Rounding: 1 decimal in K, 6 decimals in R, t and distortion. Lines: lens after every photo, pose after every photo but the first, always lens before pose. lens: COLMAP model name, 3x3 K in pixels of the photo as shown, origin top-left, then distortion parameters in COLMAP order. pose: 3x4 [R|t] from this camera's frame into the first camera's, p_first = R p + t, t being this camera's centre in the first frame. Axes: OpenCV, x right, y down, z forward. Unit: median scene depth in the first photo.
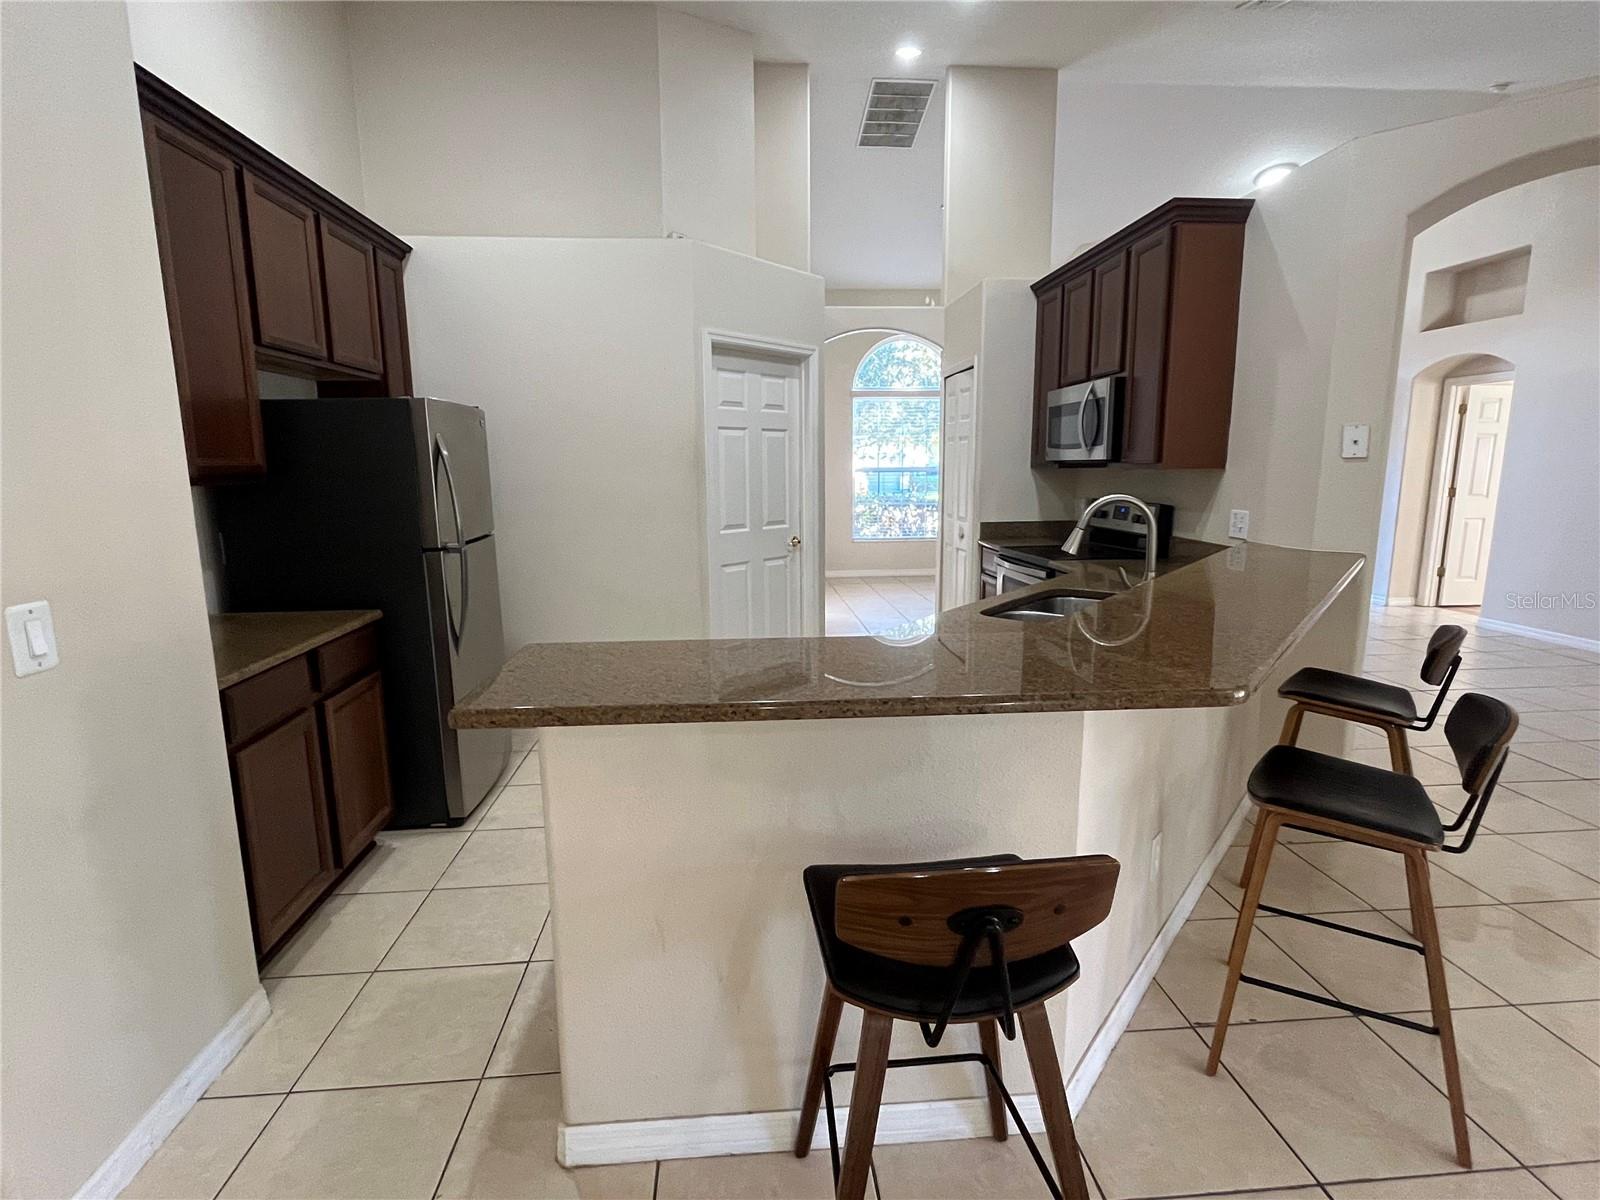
lens RADIAL K [[774.3, 0, 792.6], [0, 774.3, 592.6], [0, 0, 1]] dist [-0.001548, -0.000946]
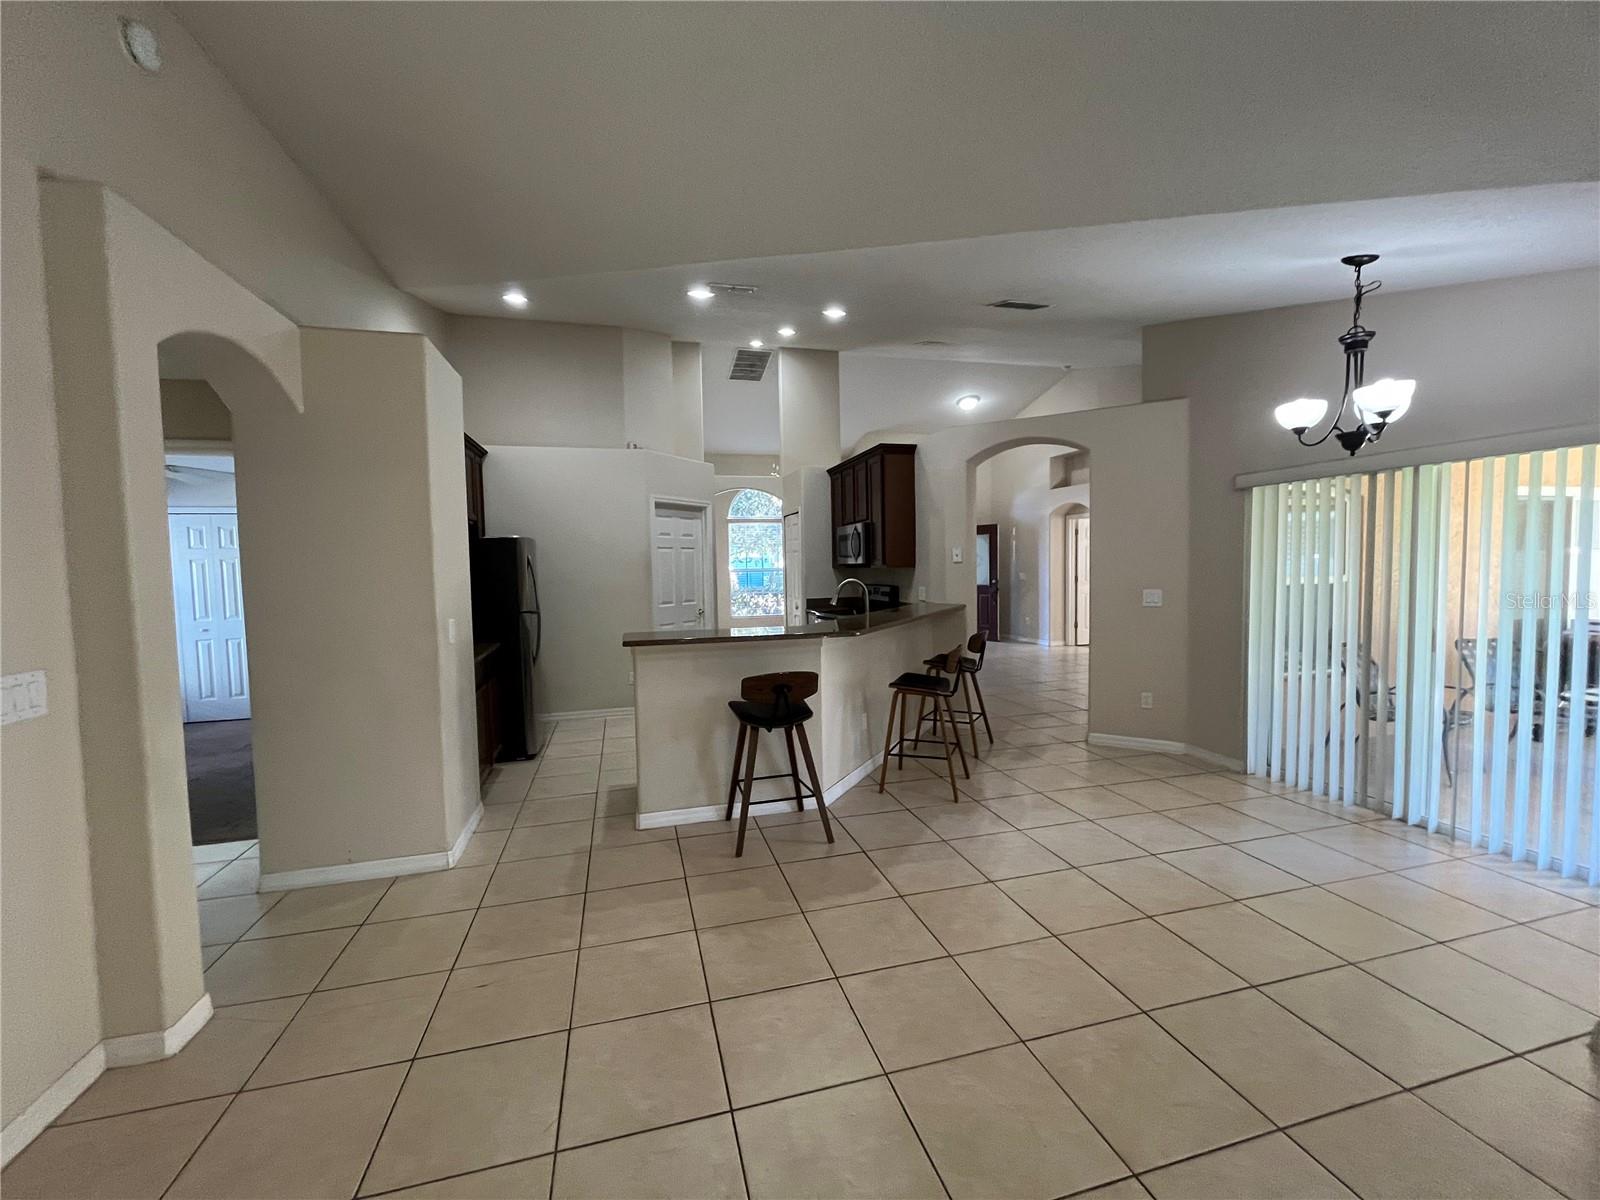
lens RADIAL K [[643.1, 0, 792.7], [0, 643.1, 600.0], [0, 0, 1]] dist [-0.003116, 0.000219]
pose [[0.983519, -0.019966, 0.179698, -0.054218], [0.040052, 0.993251, -0.108852, 0.075111], [-0.176312, 0.114255, 0.977681, -0.457474]]
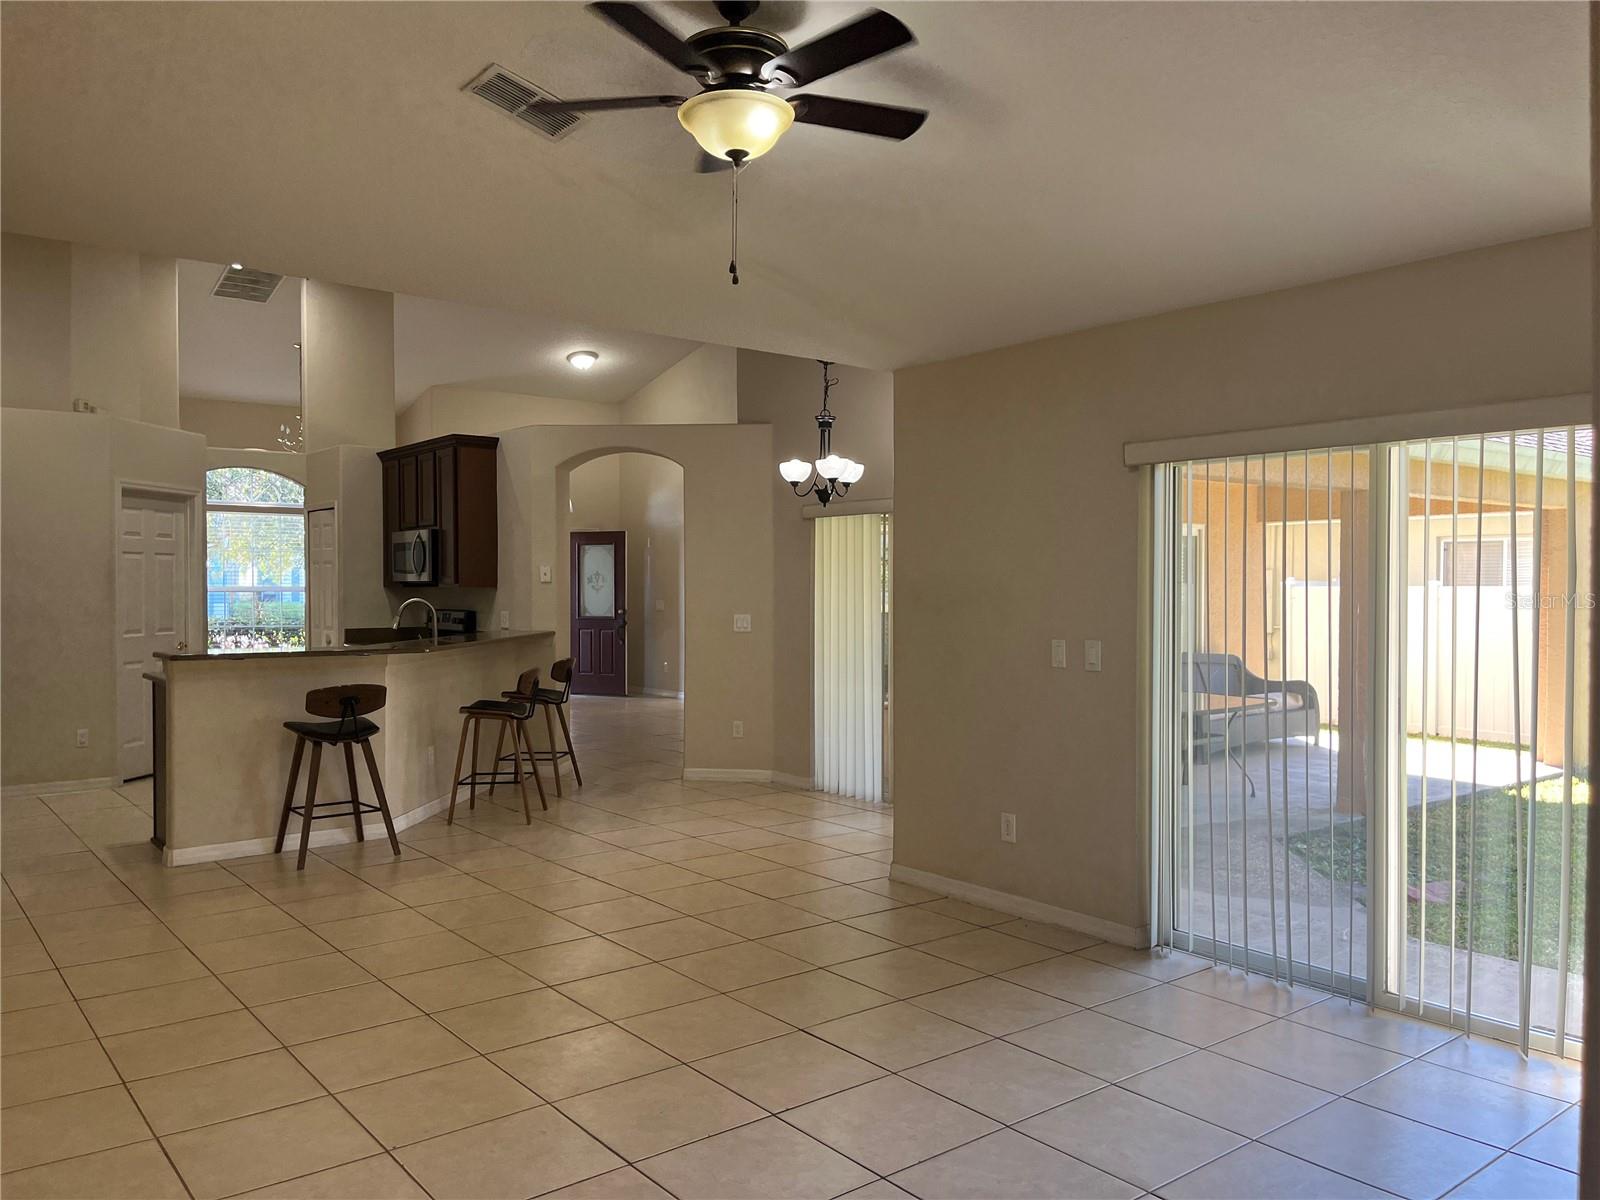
lens RADIAL K [[1210.6, 0, 833.8], [0, 1210.6, 617.3], [0, 0, 1]] dist [0.008791, -0.005088]
pose [[0.814399, -0.004611, 0.580288, -0.277471], [0.085584, 0.989988, -0.112246, 0.196074], [-0.573960, 0.141076, 0.806639, -1.148538]]
